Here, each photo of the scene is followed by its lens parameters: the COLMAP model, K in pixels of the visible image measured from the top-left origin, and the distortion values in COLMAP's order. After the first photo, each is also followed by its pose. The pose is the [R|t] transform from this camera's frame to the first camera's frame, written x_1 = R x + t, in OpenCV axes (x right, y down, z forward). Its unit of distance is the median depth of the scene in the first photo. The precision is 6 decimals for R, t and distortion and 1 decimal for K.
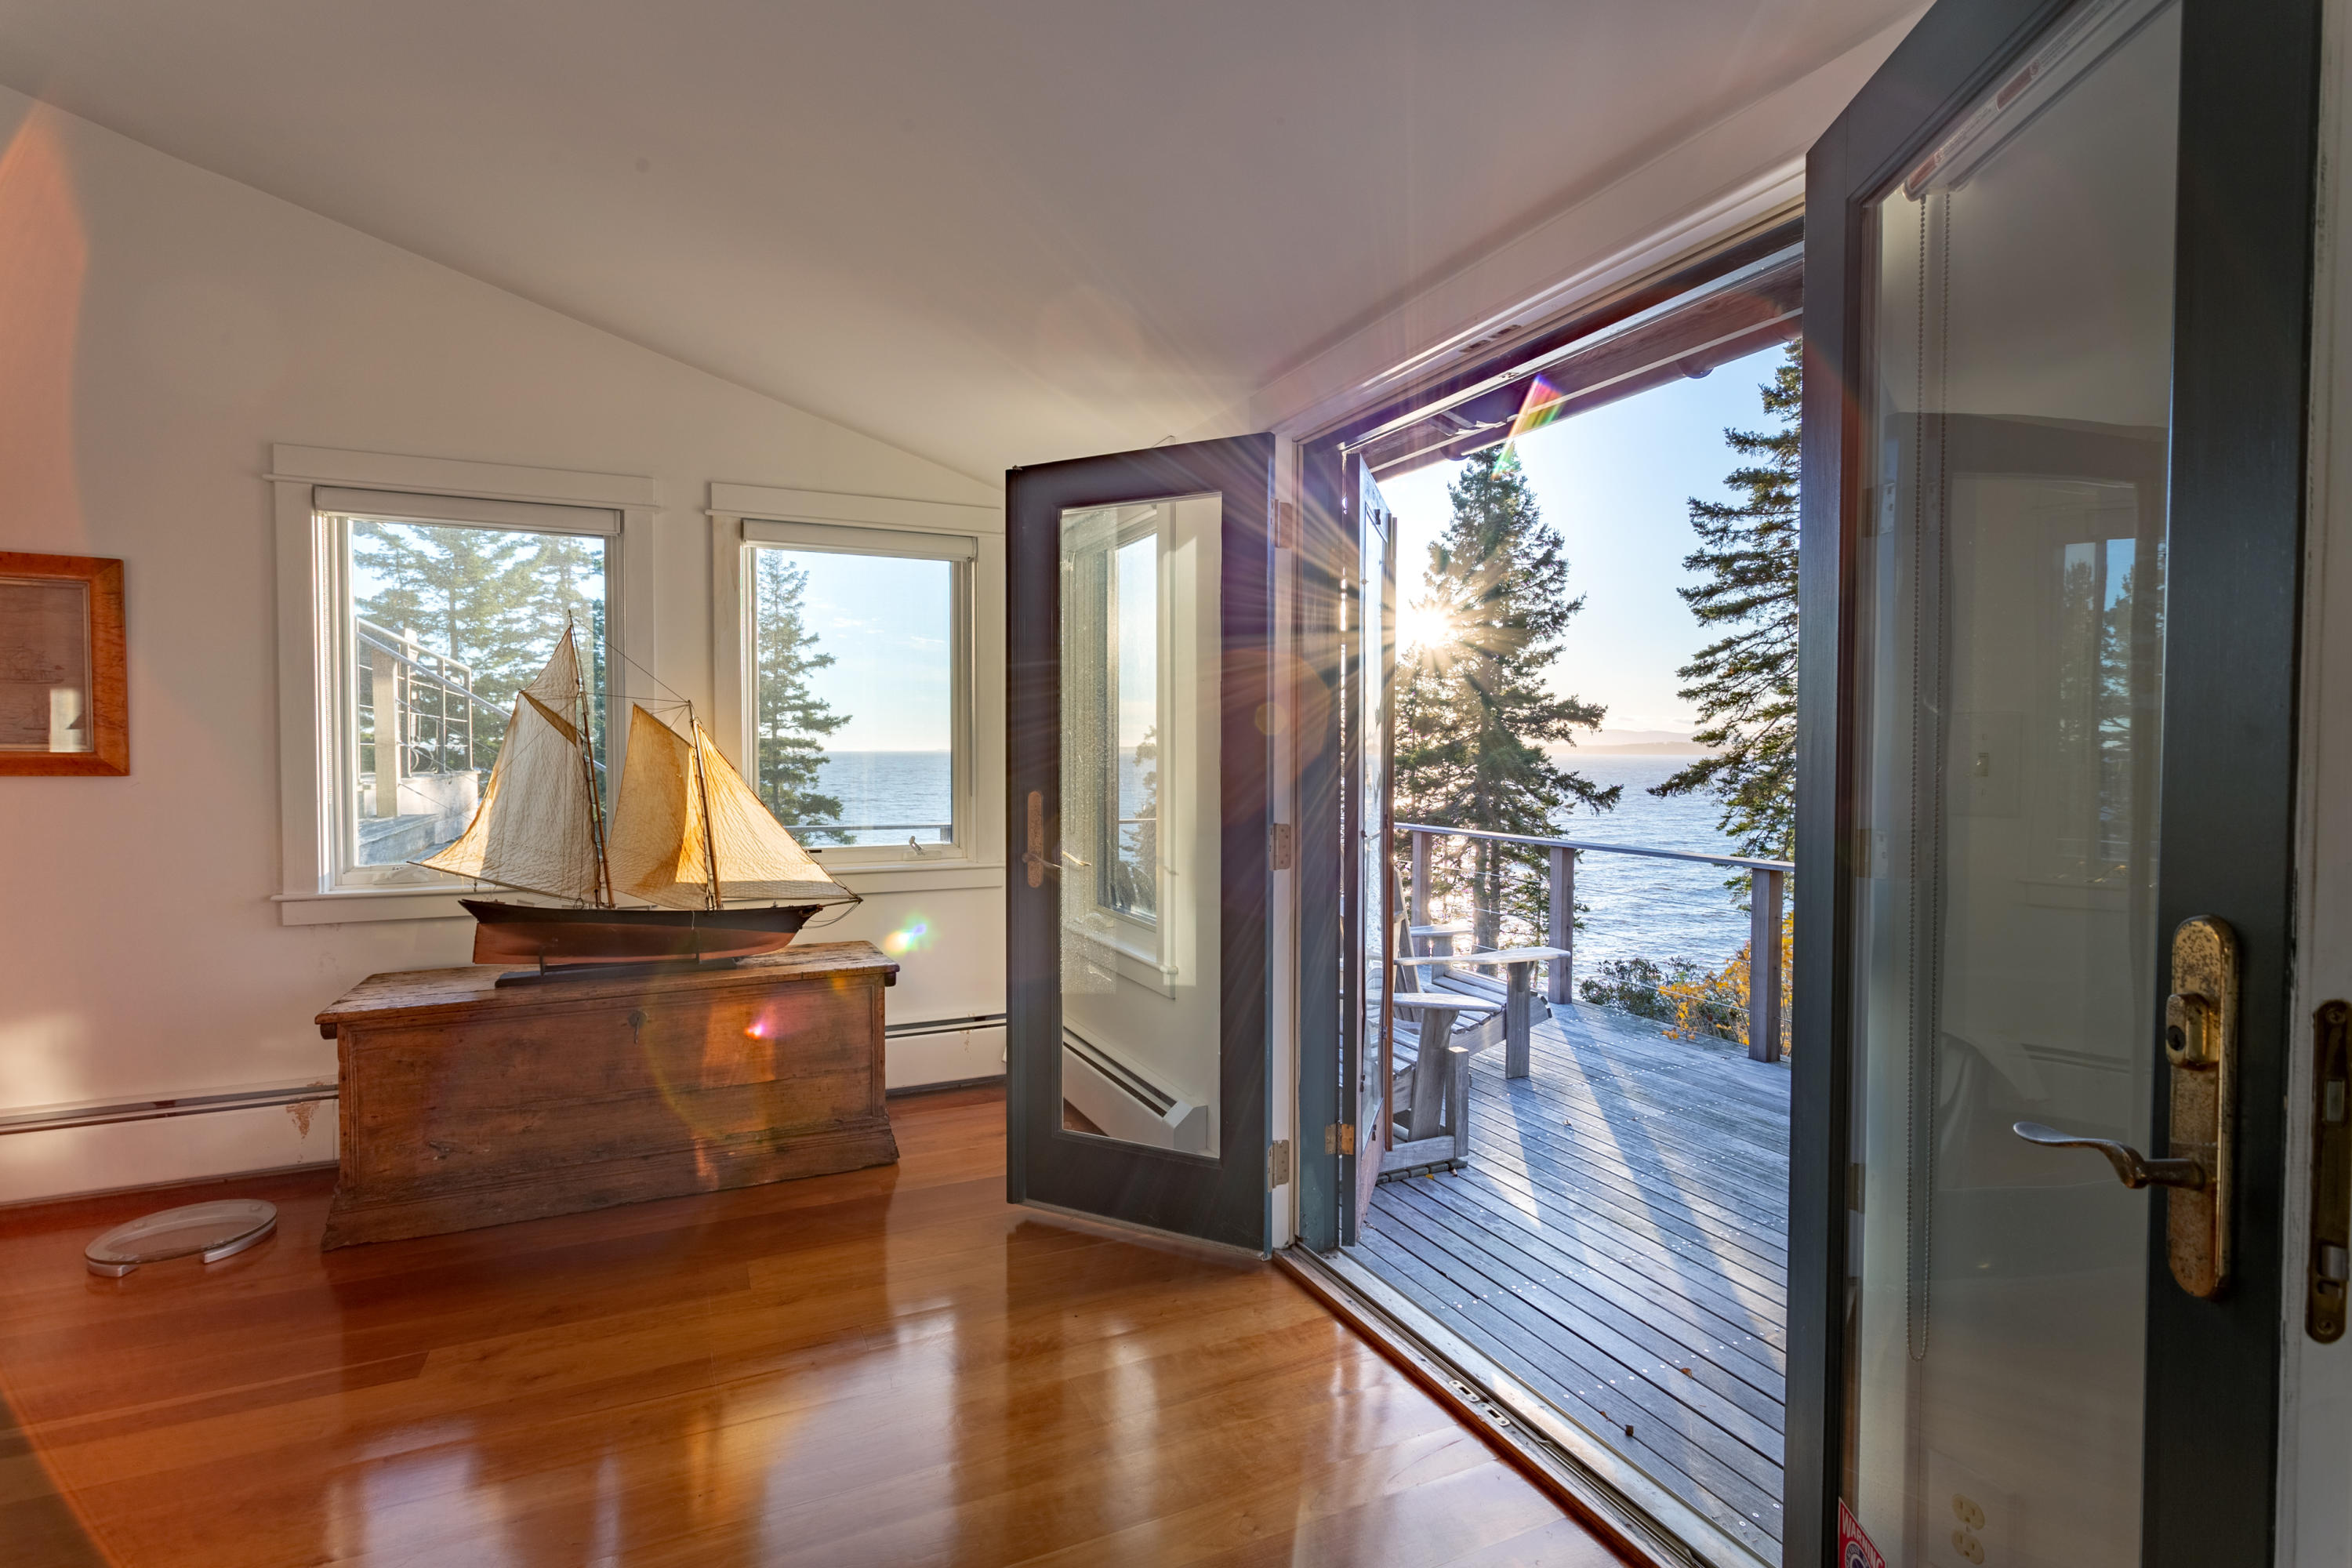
lens RADIAL K [[1148.3, 0, 1171.1], [0, 1148.3, 778.9], [0, 0, 1]] dist [0.001111, 0.002752]
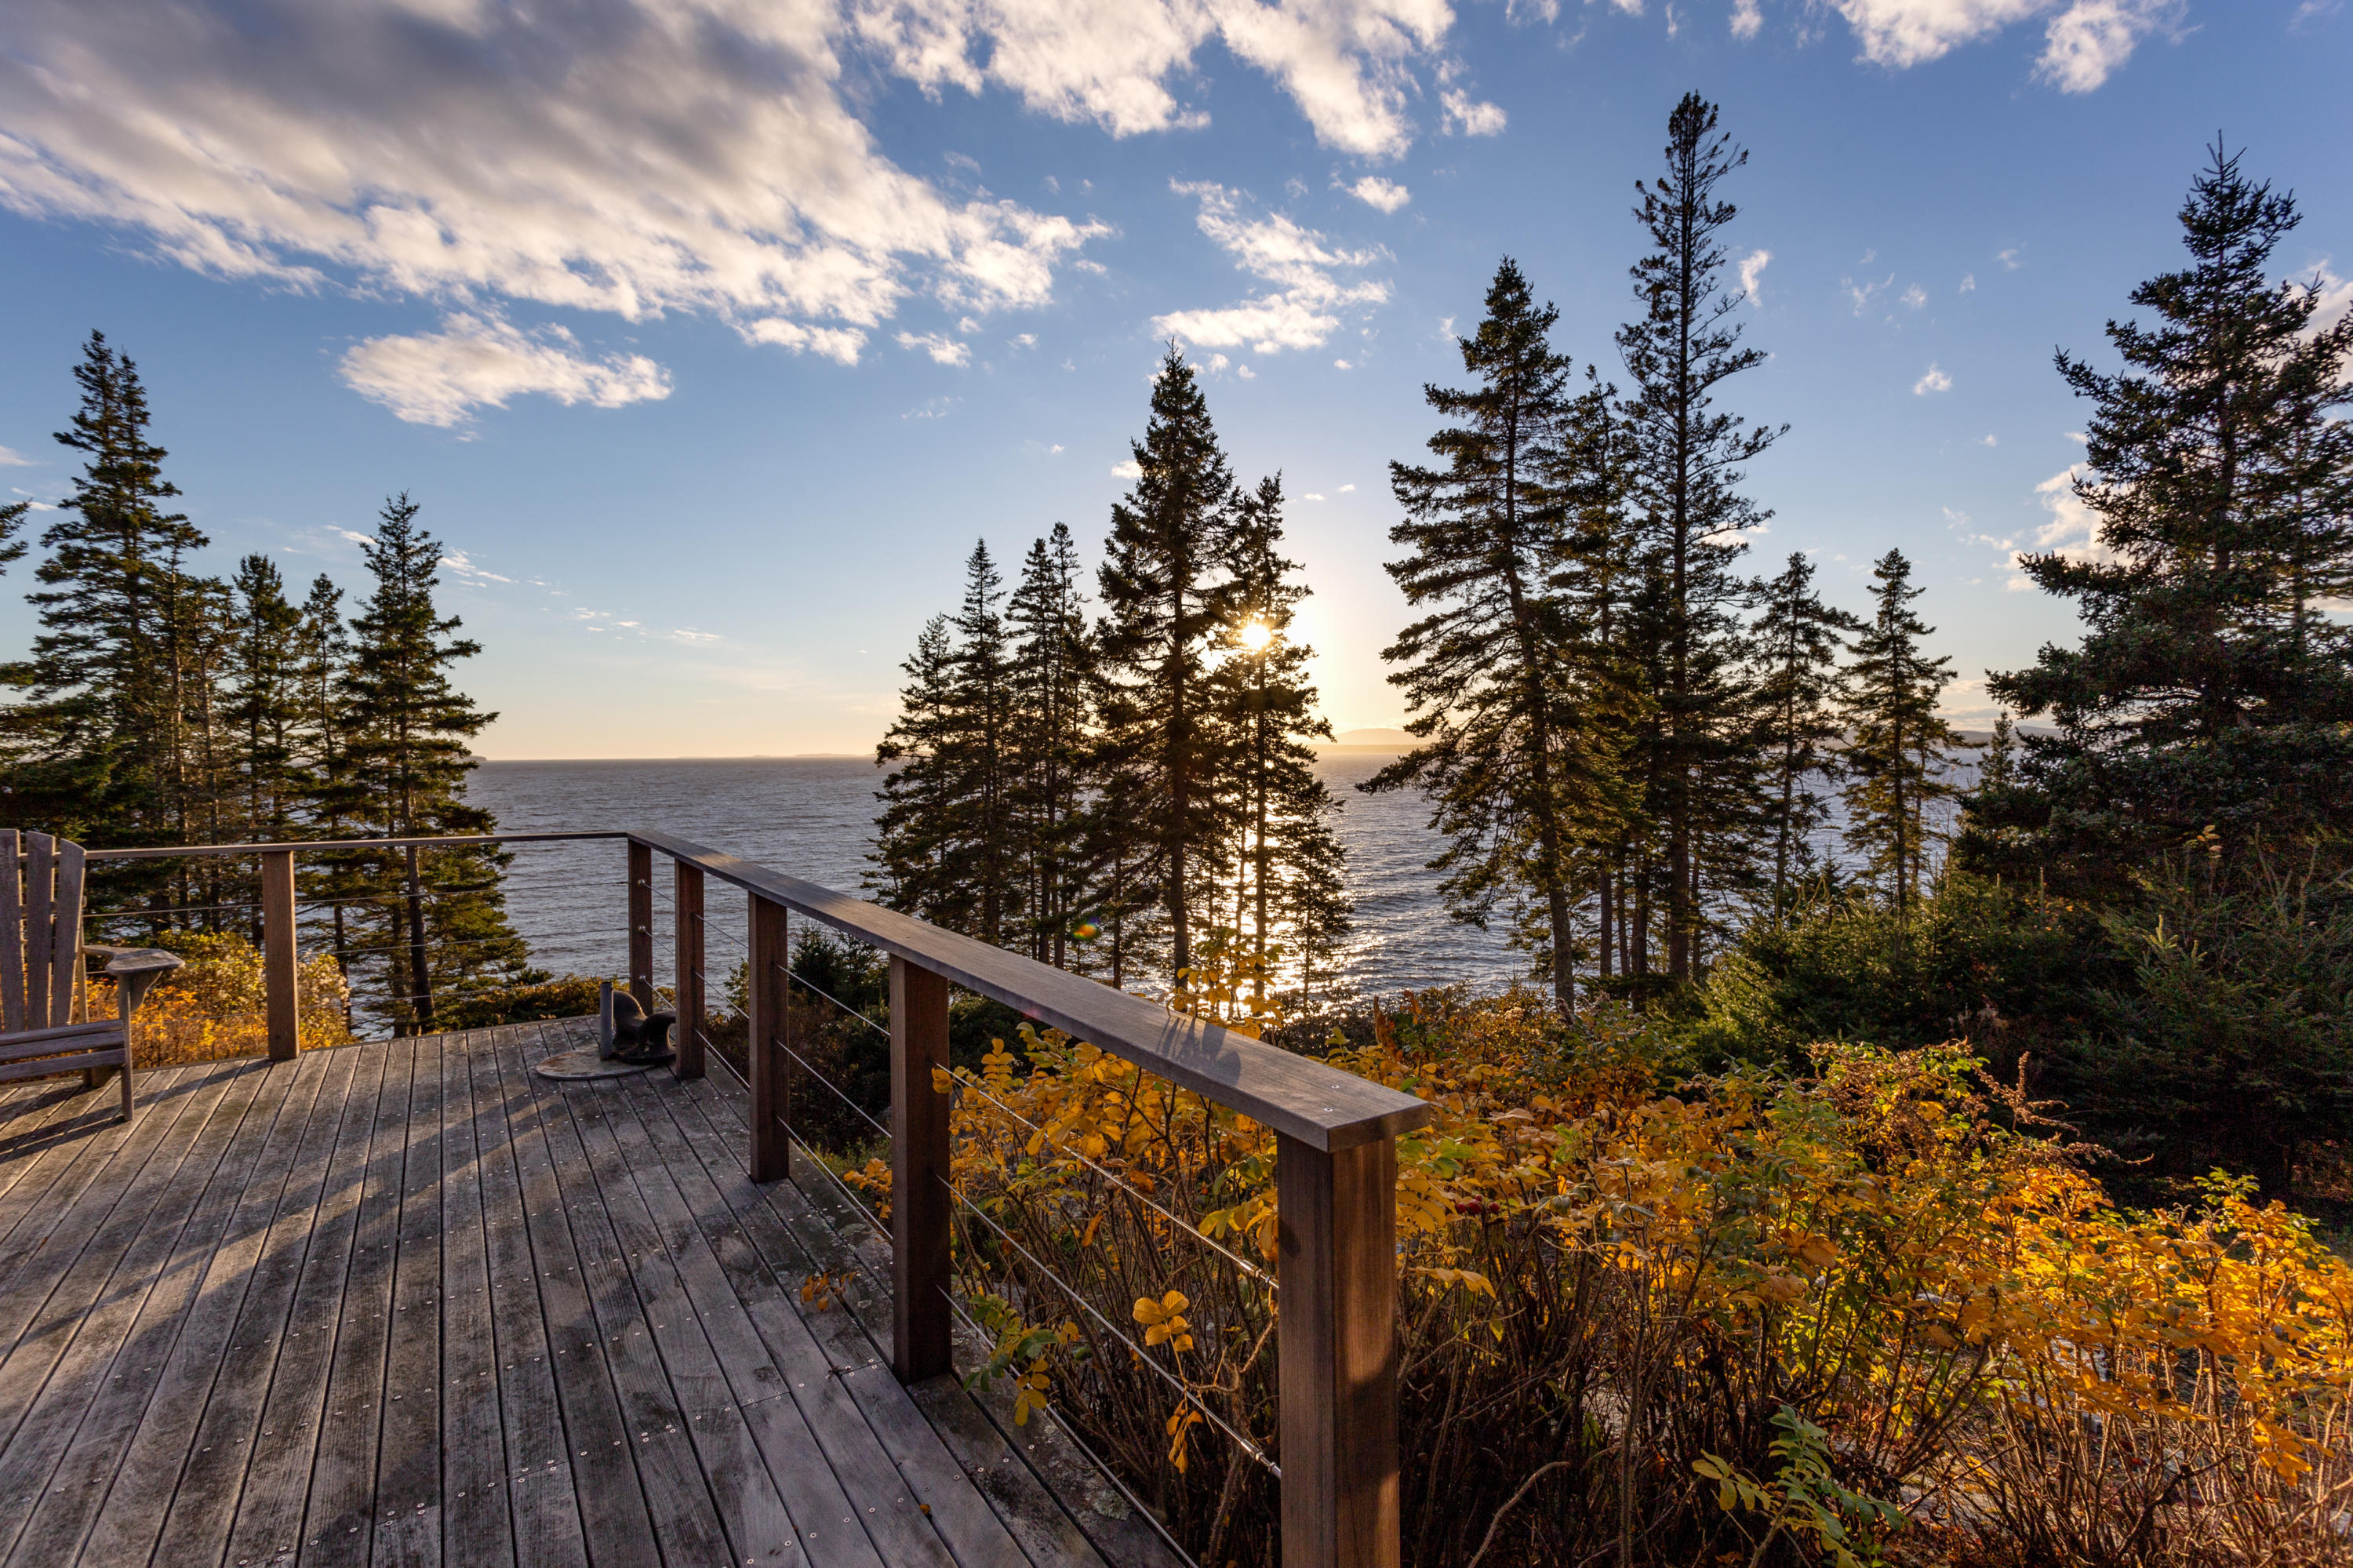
lens RADIAL K [[1148.9, 0, 1183.8], [0, 1148.9, 774.7], [0, 0, 1]] dist [0.001111, 0.002752]
pose [[0.986742, -0.014104, 0.161681, 0.139210], [0.015004, 0.999878, -0.004343, 0.003171], [-0.161600, 0.006712, 0.986834, 0.134415]]
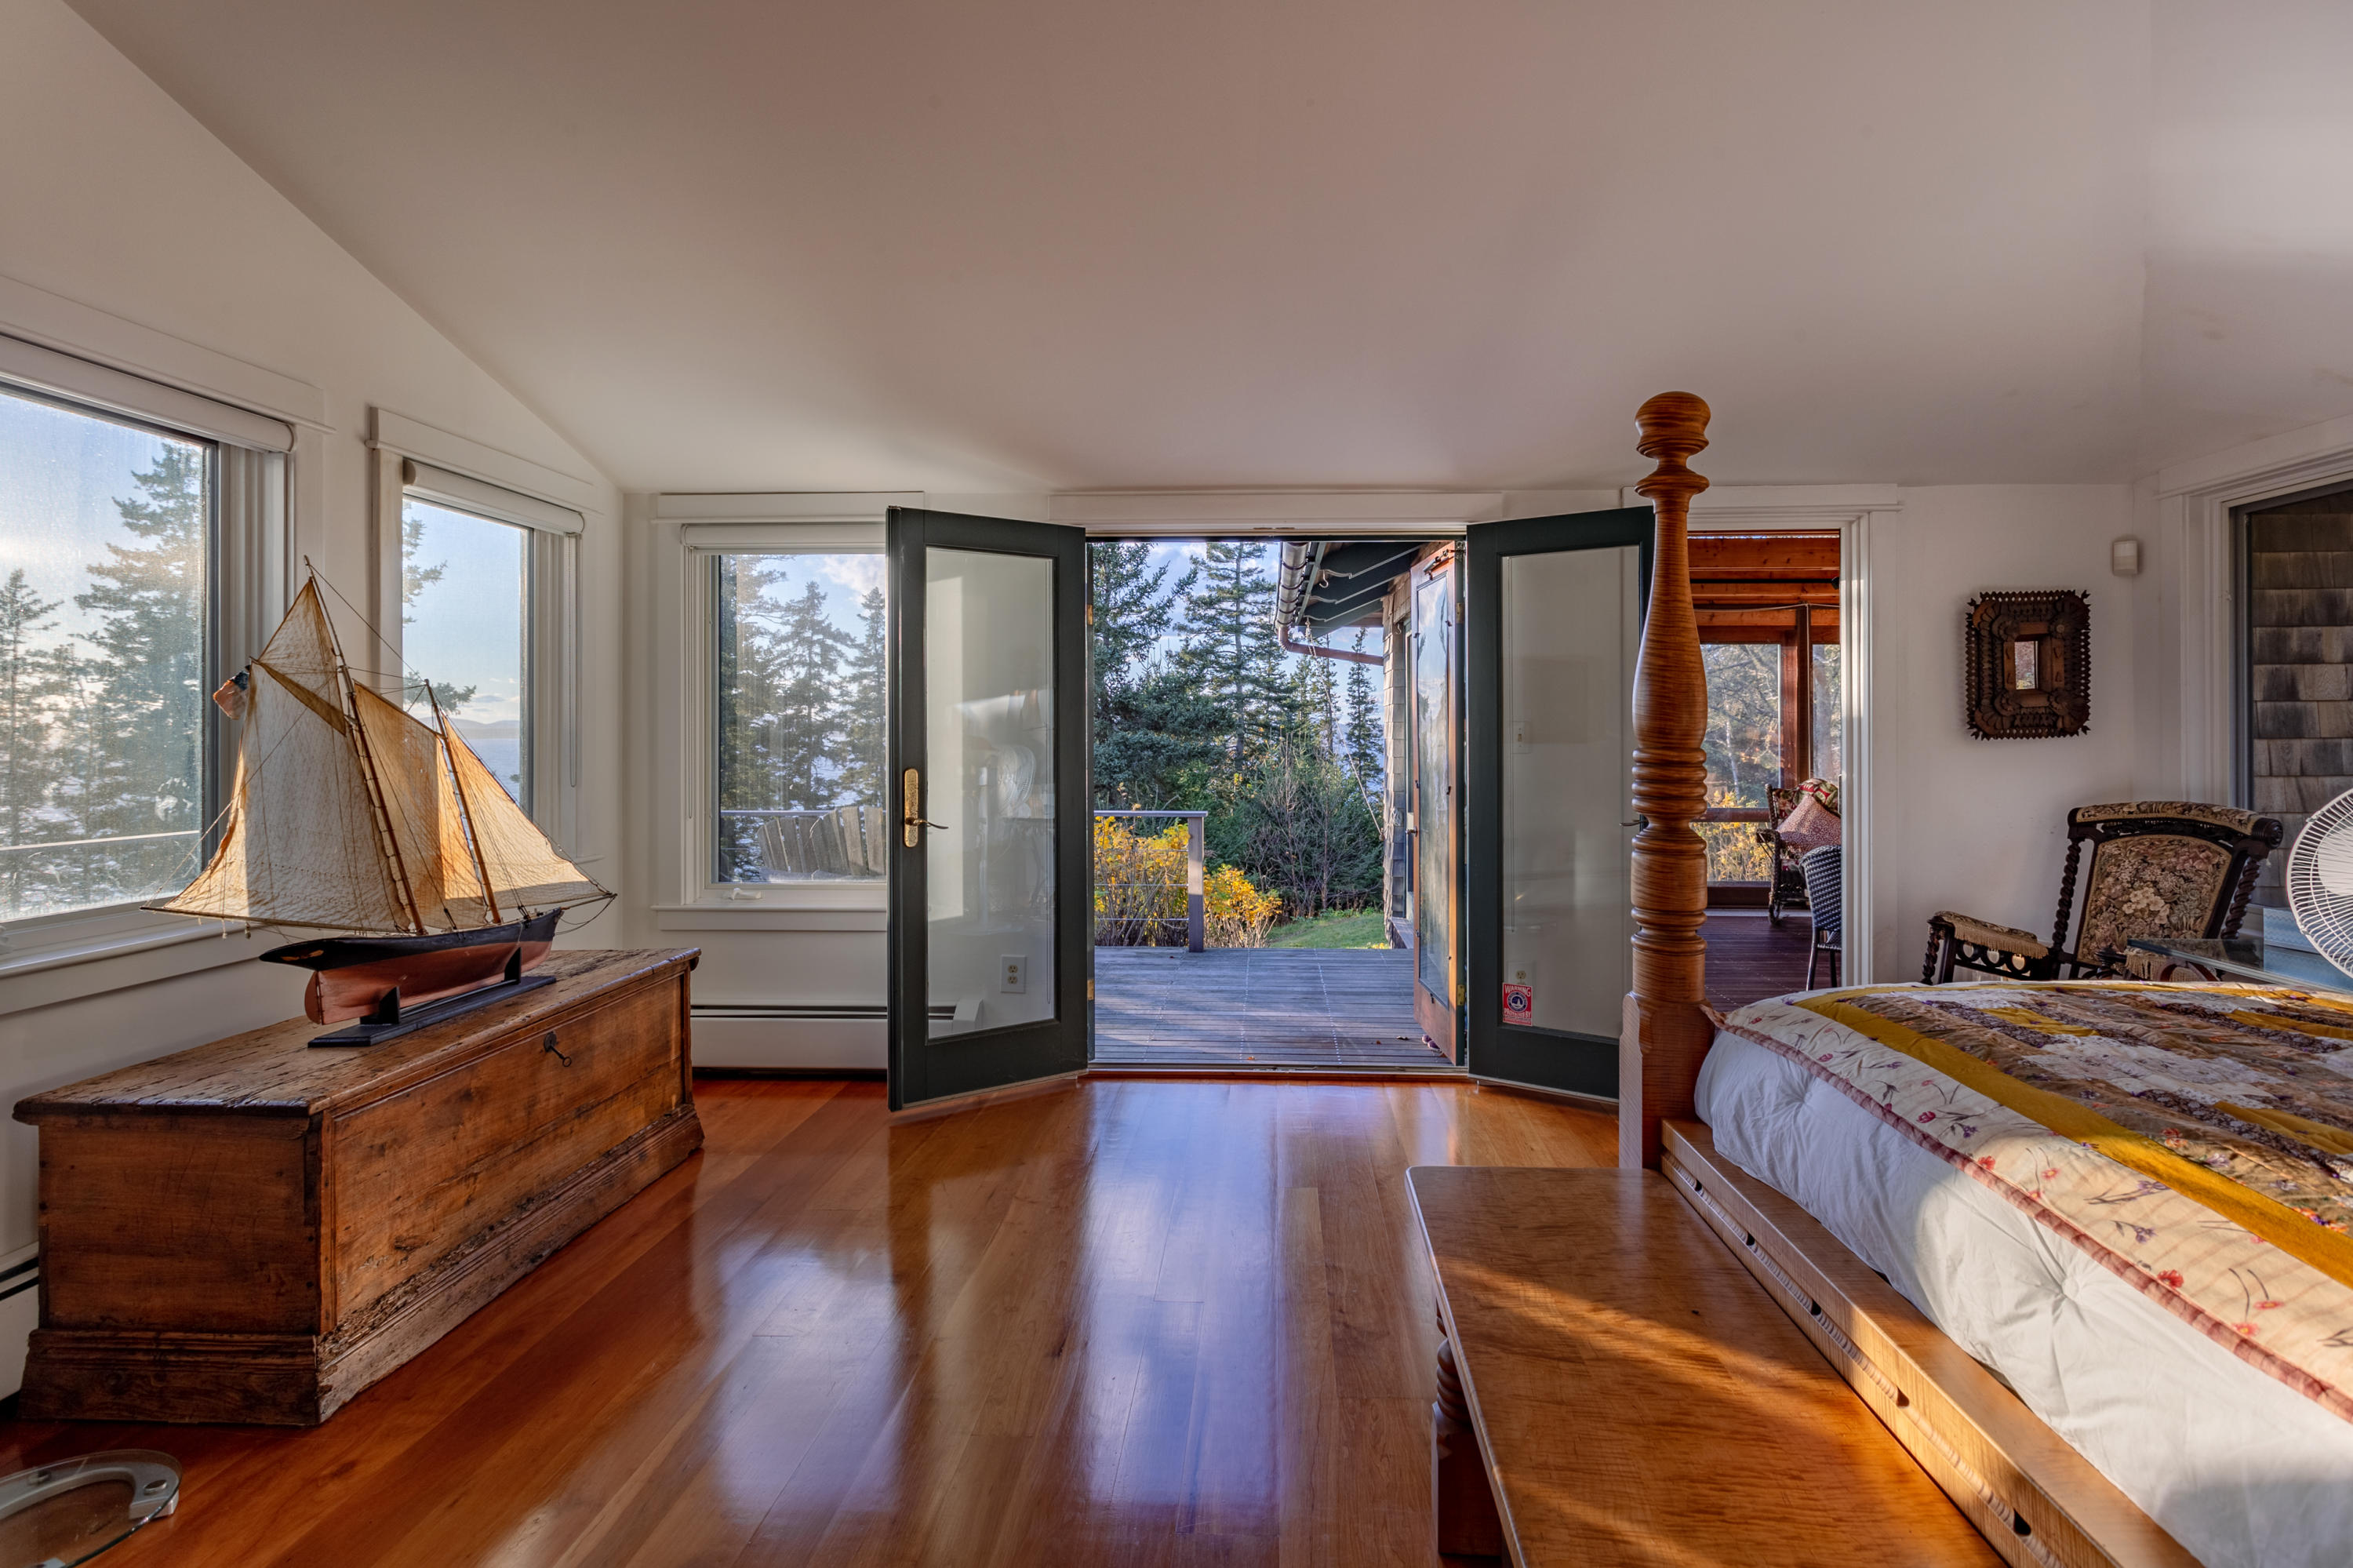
lens RADIAL K [[1148.9, 0, 1222.7], [0, 1148.9, 745.4], [0, 0, 1]] dist [0.001111, 0.002752]
pose [[0.465992, -0.009891, 0.884734, -0.183614], [0.021374, 0.999772, -0.000080, -0.001801], [-0.884531, 0.018948, 0.466097, 0.022554]]
